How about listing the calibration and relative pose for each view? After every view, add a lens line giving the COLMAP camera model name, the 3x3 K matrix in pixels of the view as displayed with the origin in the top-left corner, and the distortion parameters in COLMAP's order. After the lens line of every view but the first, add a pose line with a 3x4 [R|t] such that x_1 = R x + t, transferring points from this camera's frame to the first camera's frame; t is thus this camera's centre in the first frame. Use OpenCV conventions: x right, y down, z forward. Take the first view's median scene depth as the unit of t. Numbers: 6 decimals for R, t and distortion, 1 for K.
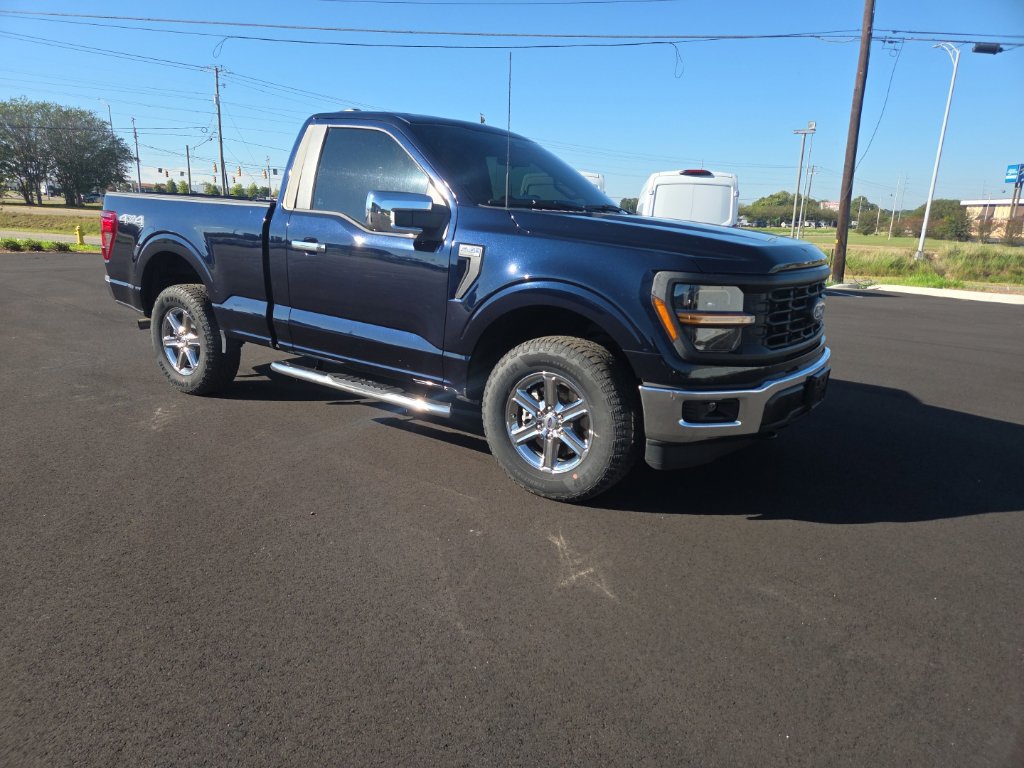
lens RADIAL K [[686.4, 0, 491.8], [0, 686.4, 395.1], [0, 0, 1]] dist [0.077455, -0.063695]
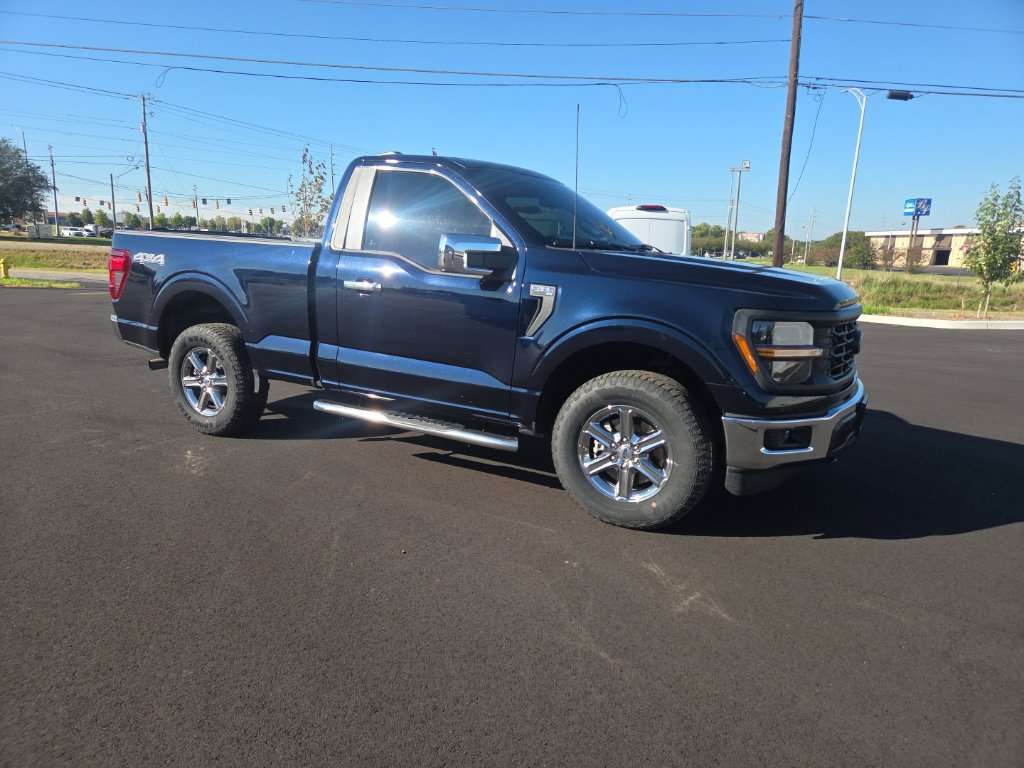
lens RADIAL K [[687.4, 0, 502.1], [0, 687.4, 397.2], [0, 0, 1]] dist [0.076991, -0.064179]
pose [[0.994093, -0.024665, 0.105690, -0.199141], [0.028656, 0.998926, -0.036418, -0.011891], [-0.104678, 0.039231, 0.993732, -0.019083]]
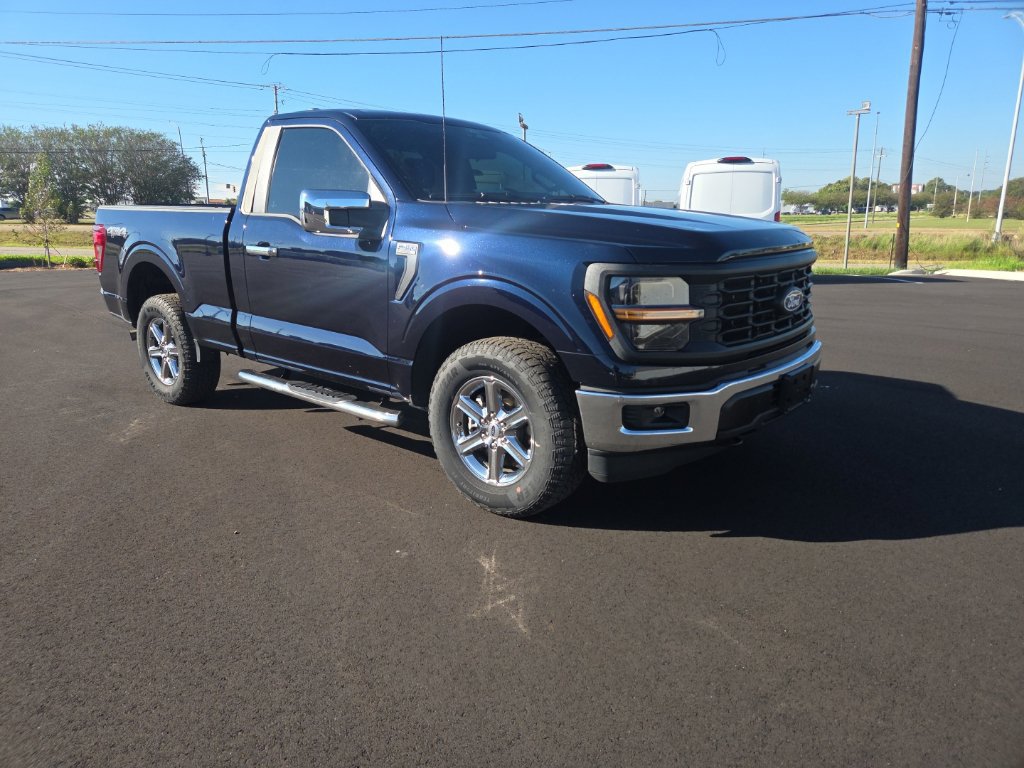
lens RADIAL K [[685.7, 0, 492.4], [0, 685.7, 380.0], [0, 0, 1]] dist [0.075009, -0.059927]
pose [[0.995883, -0.021944, -0.087949, 0.158580], [0.020122, 0.999565, -0.021555, -0.007983], [0.088383, 0.019696, 0.995892, 0.078360]]
